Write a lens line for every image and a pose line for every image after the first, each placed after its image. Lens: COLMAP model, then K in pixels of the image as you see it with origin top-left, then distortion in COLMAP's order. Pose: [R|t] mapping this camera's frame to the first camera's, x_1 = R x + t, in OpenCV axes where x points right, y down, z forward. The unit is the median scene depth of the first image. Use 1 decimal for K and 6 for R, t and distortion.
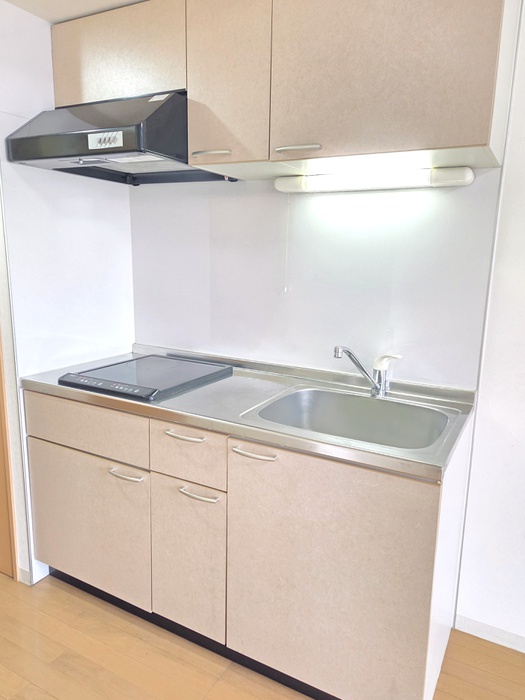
lens RADIAL K [[475.3, 0, 262.5], [0, 475.3, 350.0], [0, 0, 1]] dist [0.088779, -0.078712]
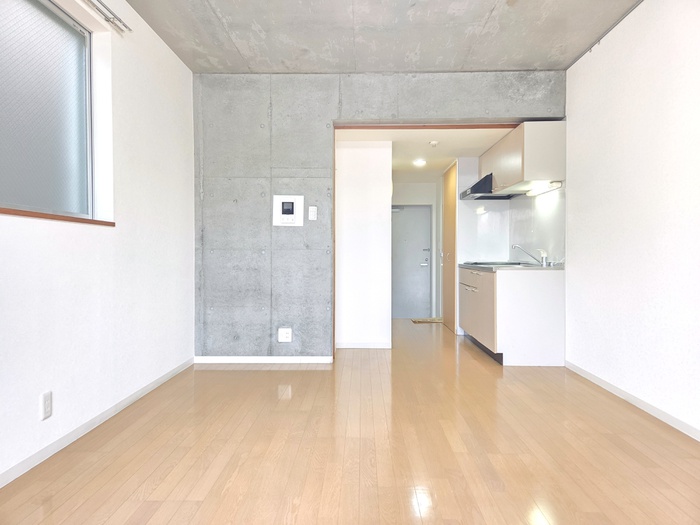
lens RADIAL K [[464.2, 0, 352.3], [0, 464.2, 259.4], [0, 0, 1]] dist [0.080726, -0.076098]
pose [[0.448592, -0.008497, -0.893696, 2.017146], [-0.170288, 0.980823, -0.094802, 0.459713], [0.877364, 0.194713, 0.438543, -1.018811]]
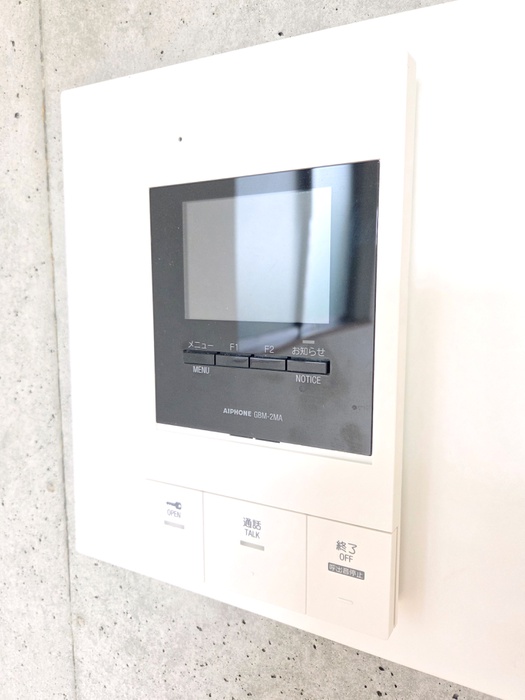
lens RADIAL K [[464.2, 0, 262.5], [0, 464.2, 350.0], [0, 0, 1]] dist [0.080726, -0.076098]
pose [[0.034265, 0.098797, -0.994517, -0.104321], [-0.197232, 0.976200, 0.090182, 0.041062], [0.979758, 0.193061, 0.052936, -0.330990]]
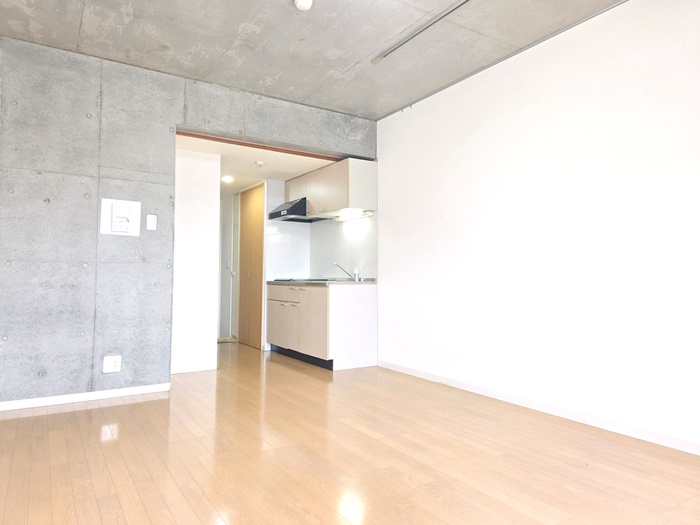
lens RADIAL K [[475.3, 0, 349.9], [0, 475.3, 255.8], [0, 0, 1]] dist [0.088779, -0.078712]
pose [[0.868520, -0.036826, -0.494284, 1.673941], [-0.087384, 0.970239, -0.225831, 0.600398], [0.487890, 0.239332, 0.839454, -1.560946]]
